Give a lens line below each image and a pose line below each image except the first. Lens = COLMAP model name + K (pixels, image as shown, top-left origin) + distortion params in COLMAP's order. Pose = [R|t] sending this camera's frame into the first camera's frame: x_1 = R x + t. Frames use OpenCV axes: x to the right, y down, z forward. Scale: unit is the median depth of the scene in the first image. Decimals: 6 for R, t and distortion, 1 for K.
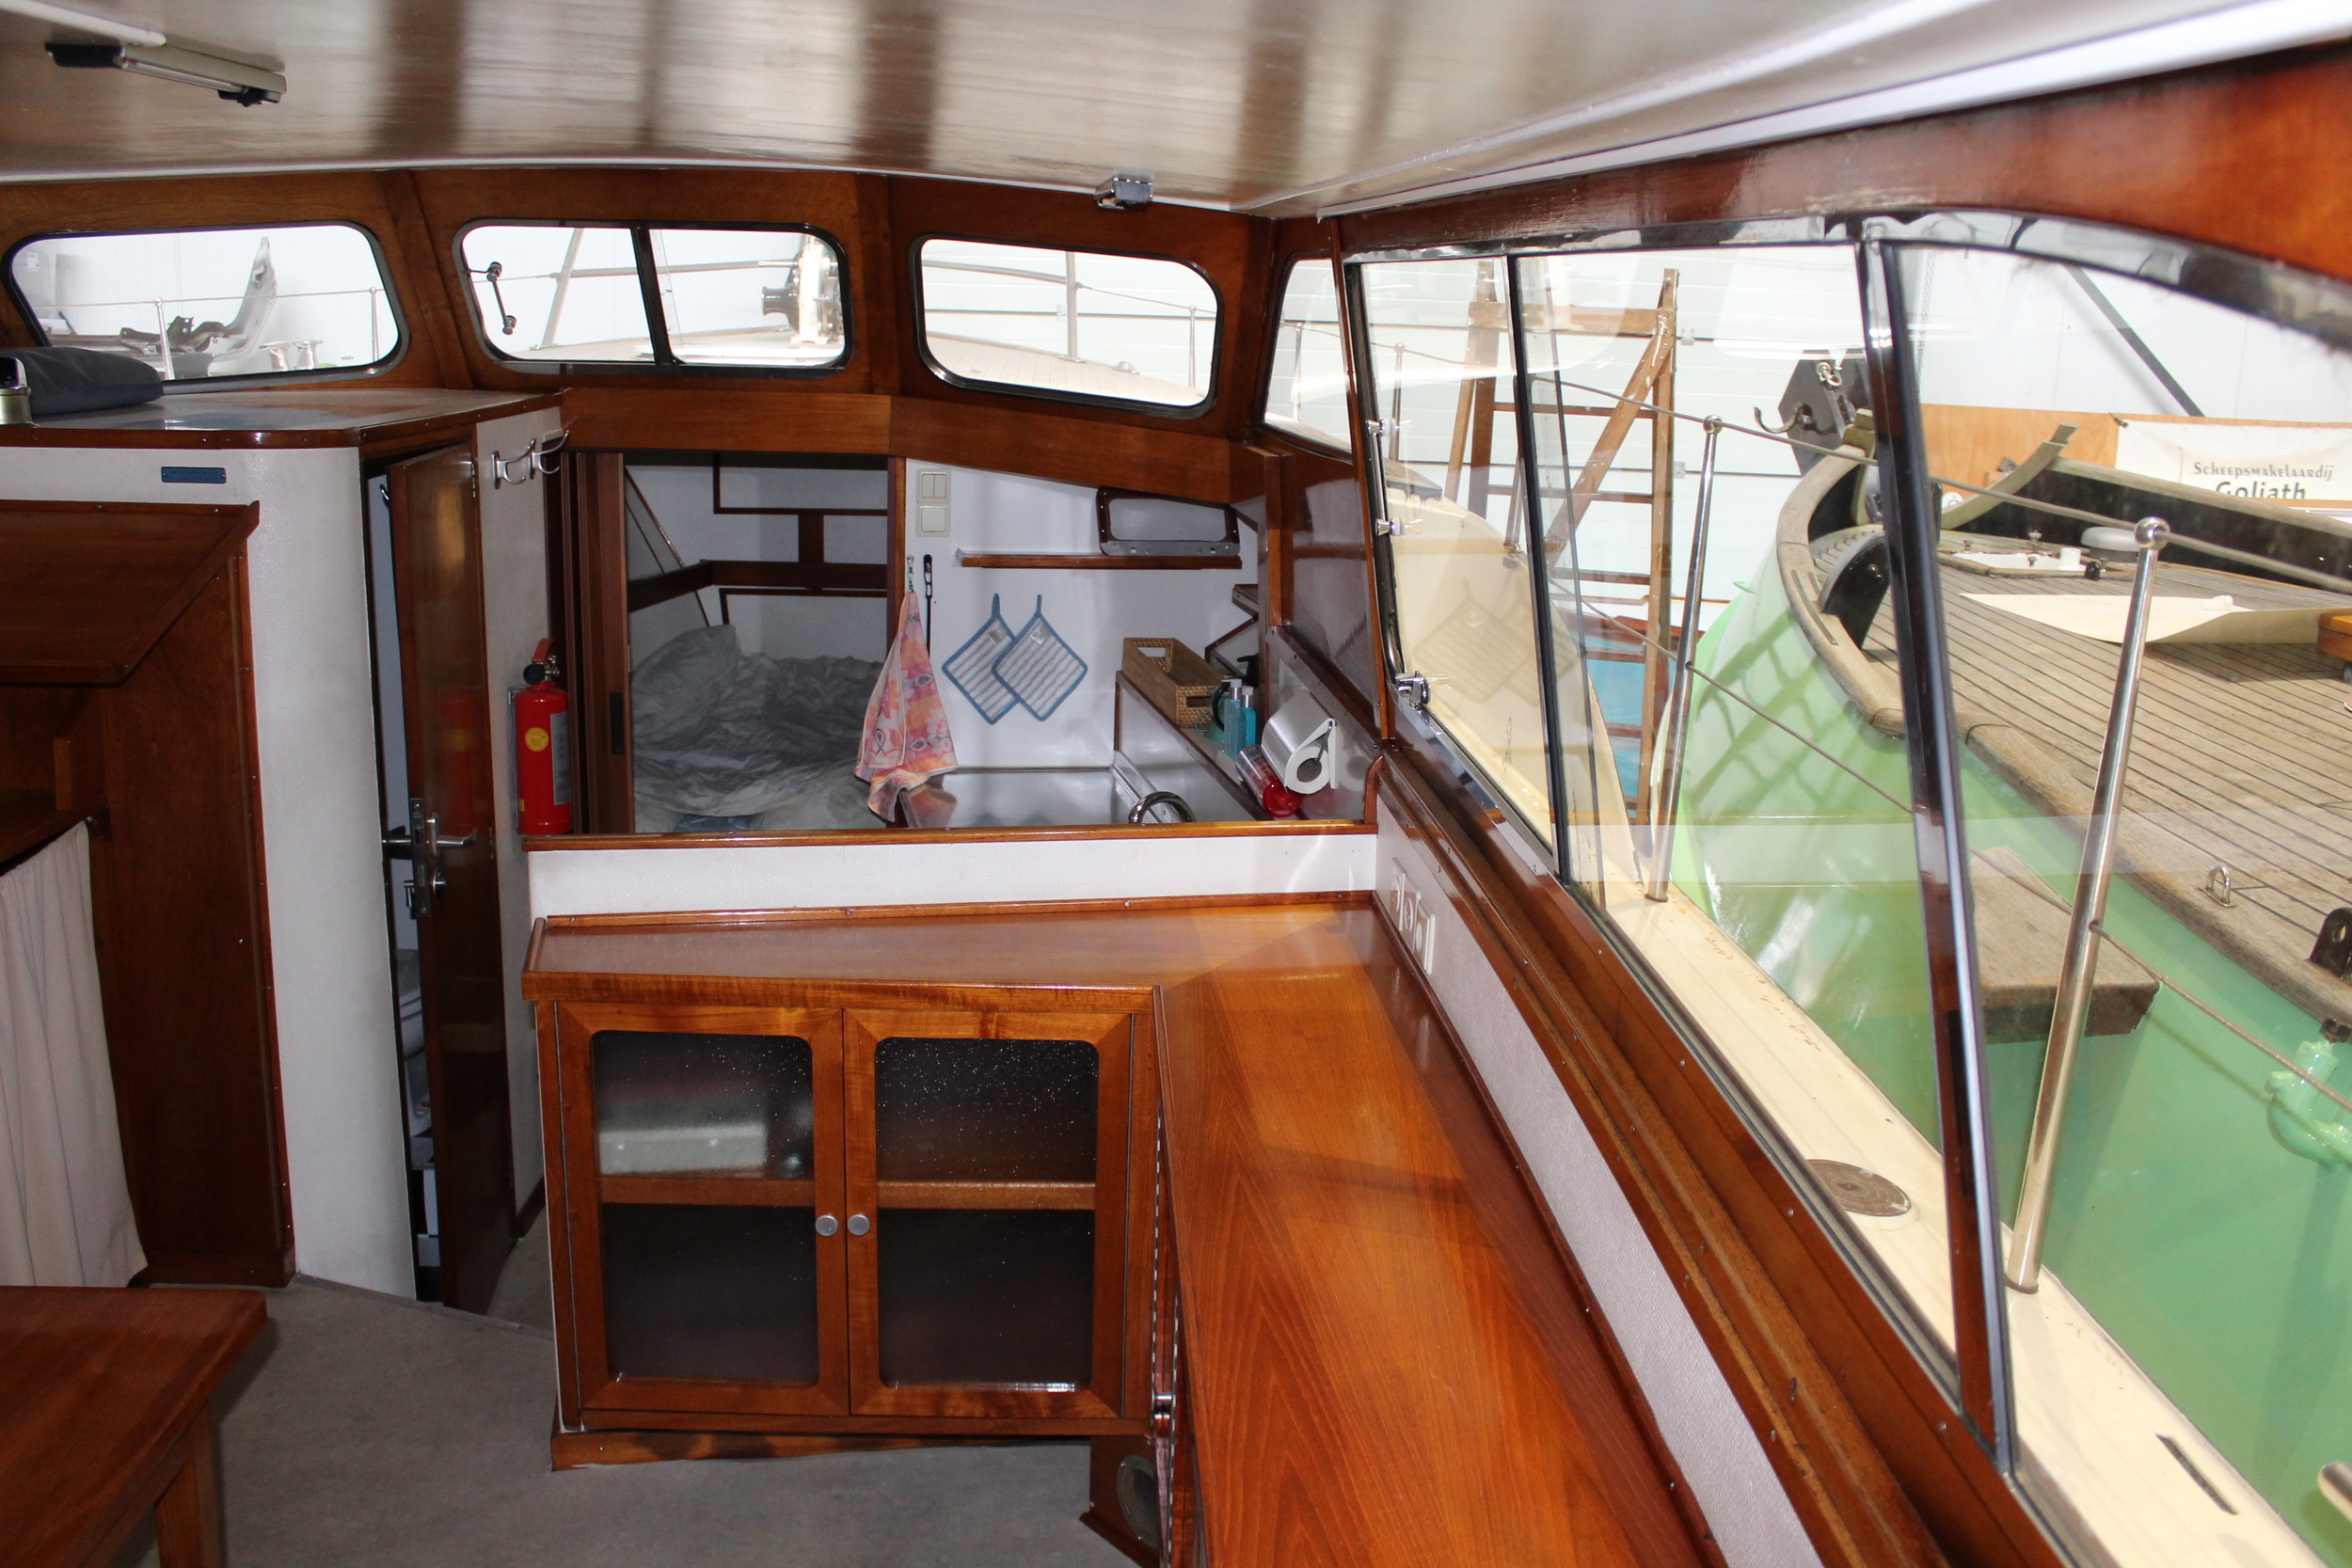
lens RADIAL K [[1956.6, 0, 1170.9], [0, 1956.6, 781.2], [0, 0, 1]] dist [-0.165394, 0.144640]
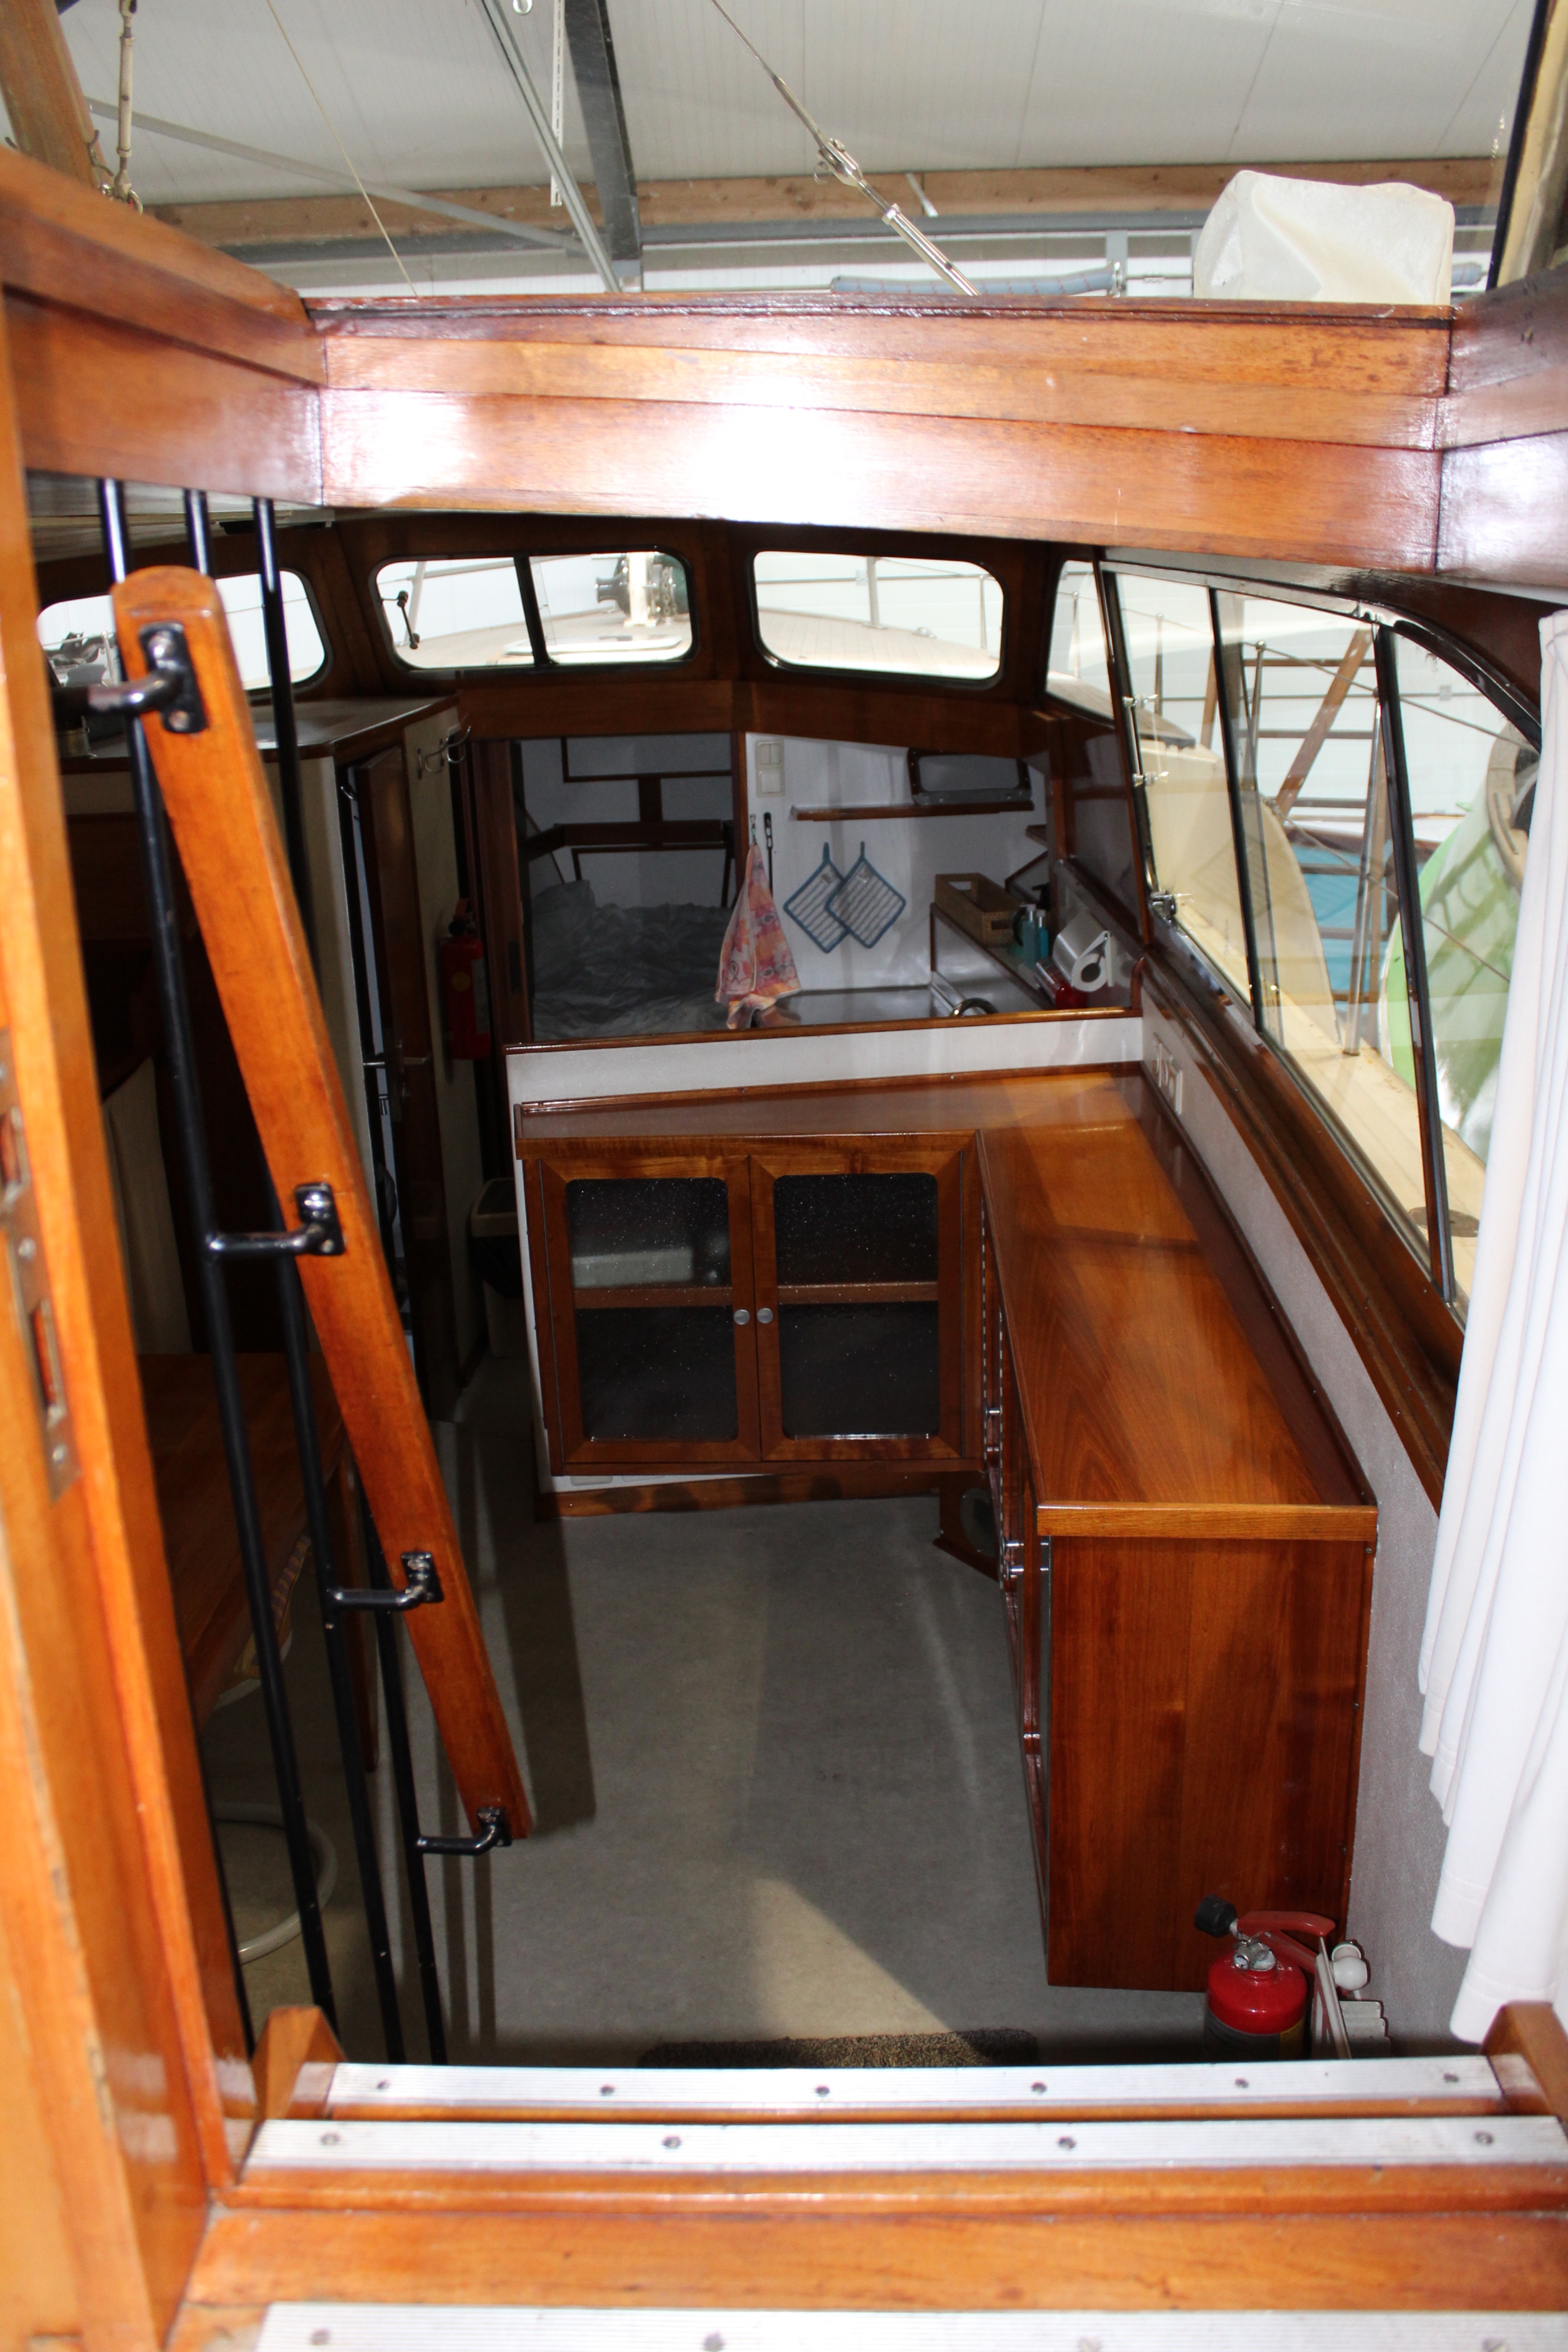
lens RADIAL K [[1956.8, 0, 783.4], [0, 1956.8, 1170.0], [0, 0, 1]] dist [-0.165394, 0.144640]
pose [[0.994131, -0.036682, -0.101778, -0.002509], [0.044306, 0.996296, 0.073692, 0.014733], [0.098698, -0.077769, 0.992074, -0.206901]]
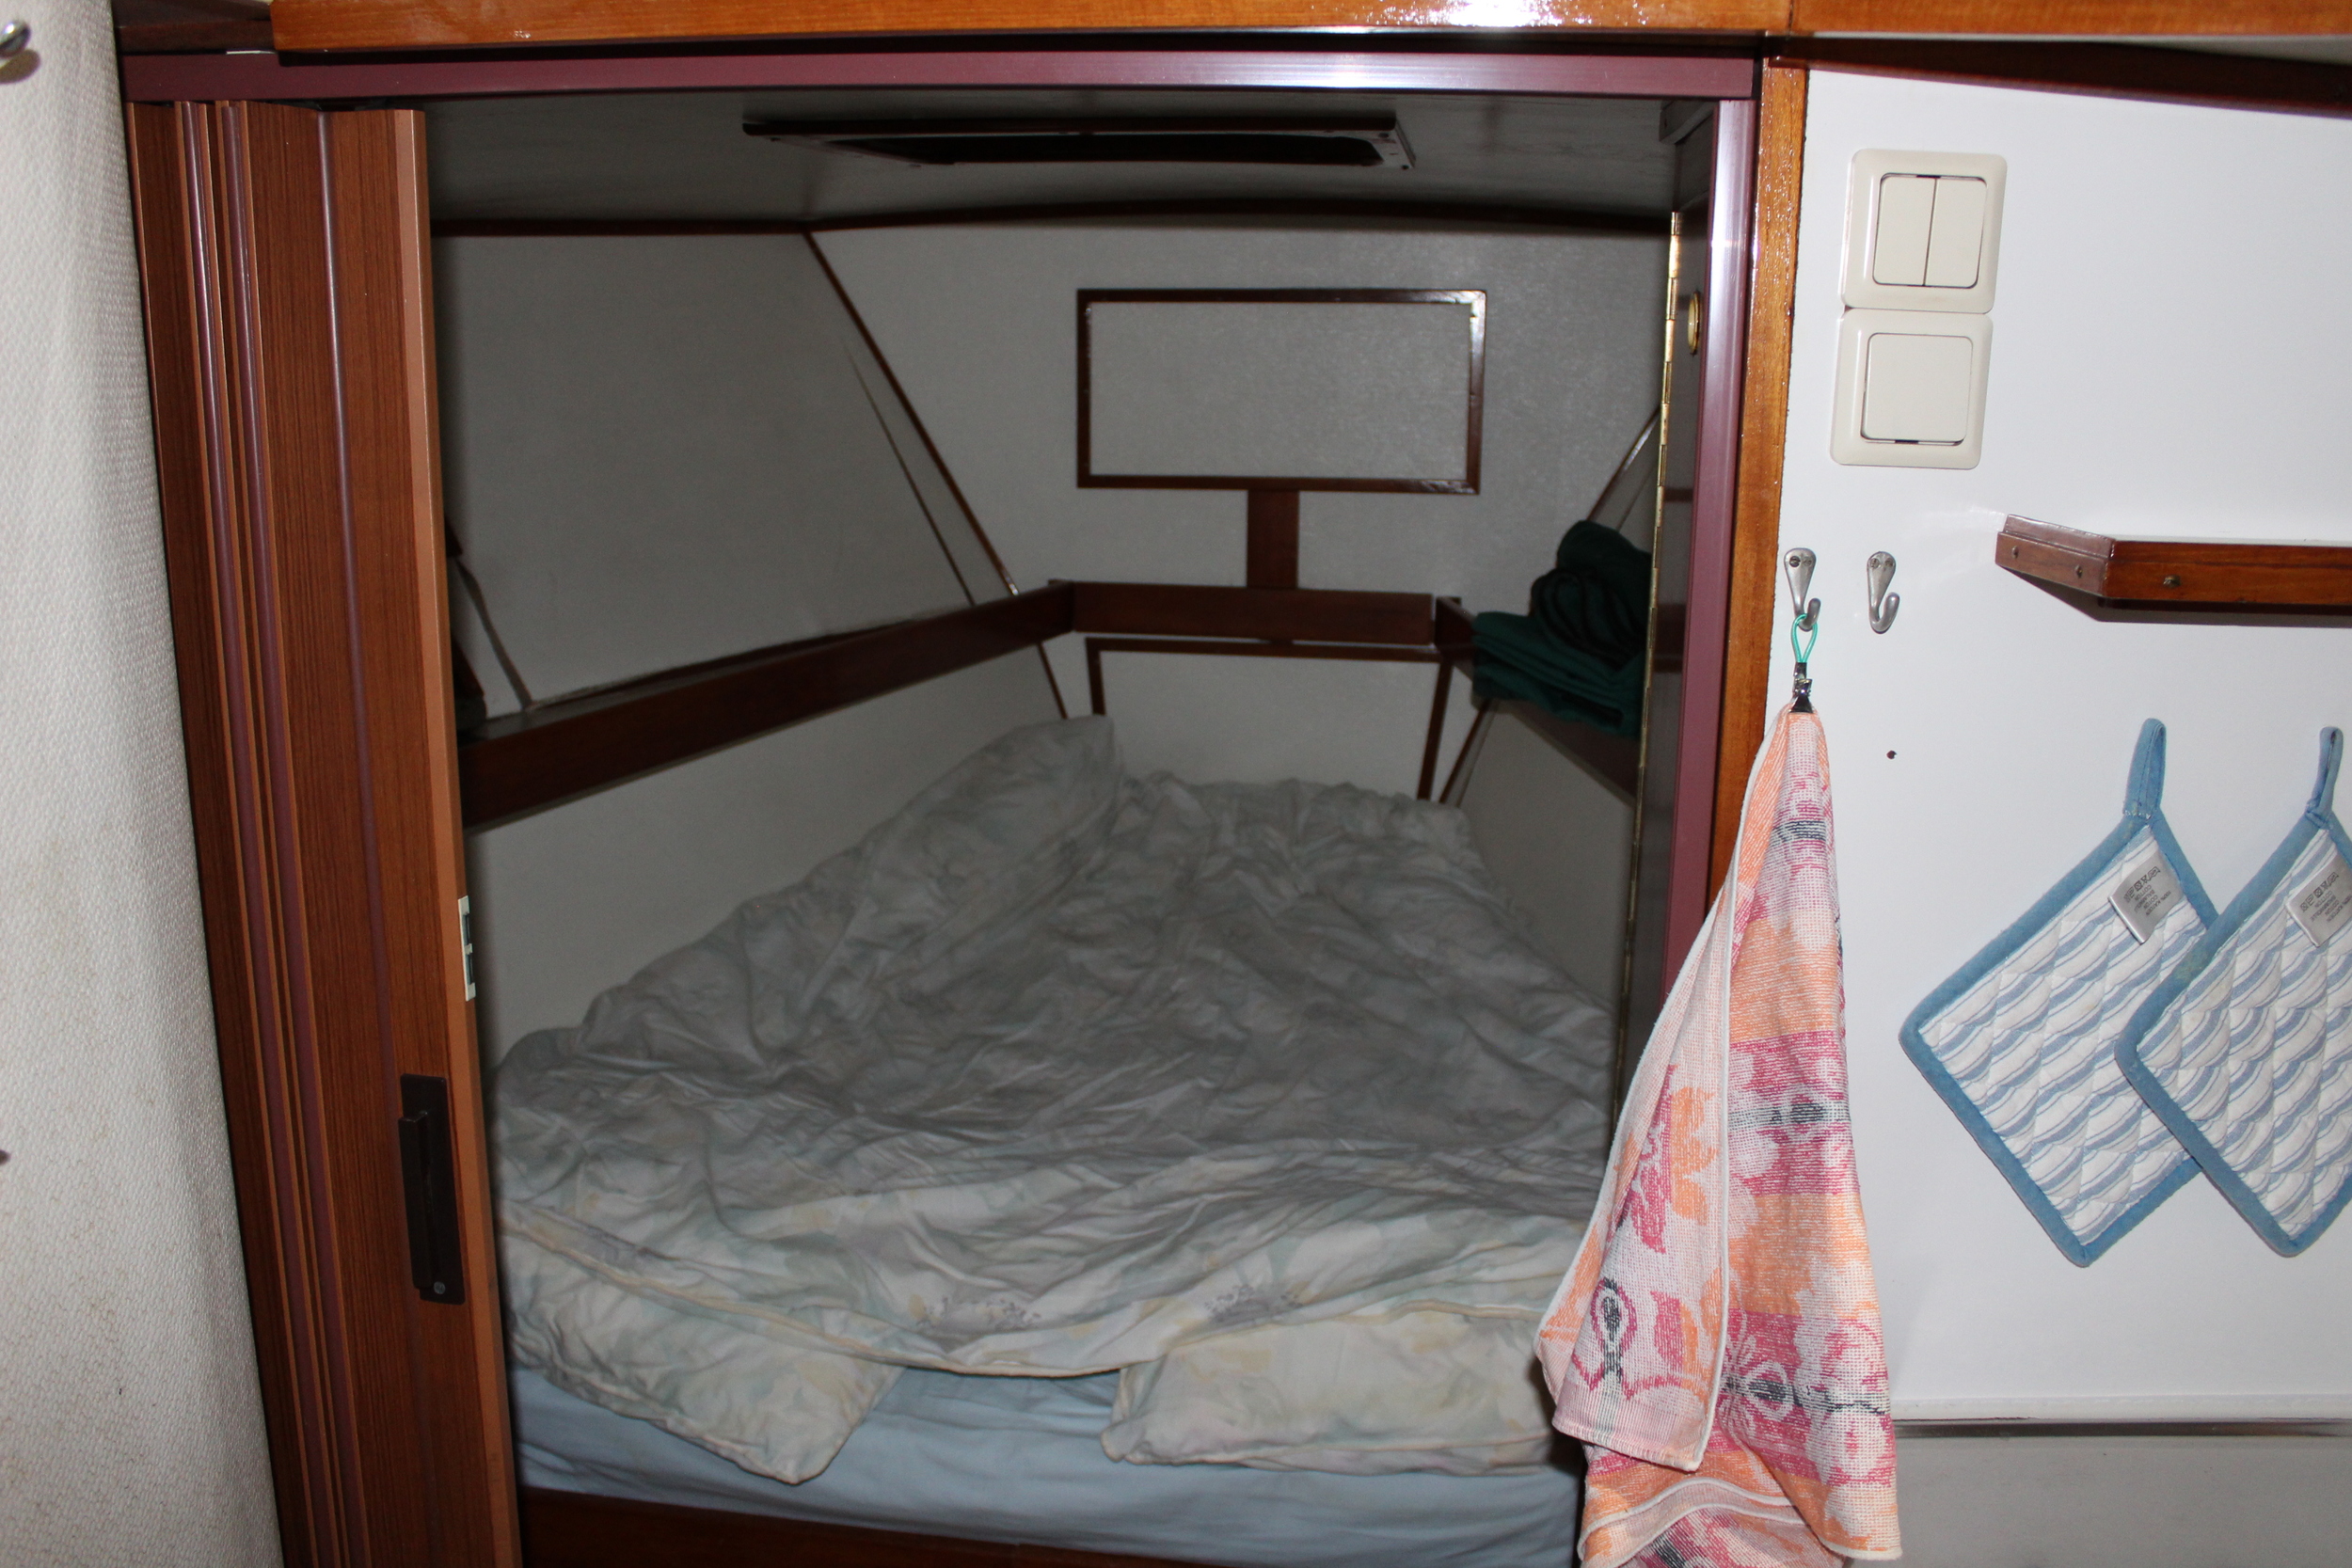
lens RADIAL K [[1980.3, 0, 1168.4], [0, 1980.3, 775.9], [0, 0, 1]] dist [-0.165259, 0.152239]
pose [[0.977182, 0.022517, -0.211208, -0.168565], [-0.026921, 0.999476, -0.017998, -0.089796], [0.210692, 0.023273, 0.977275, 0.820866]]
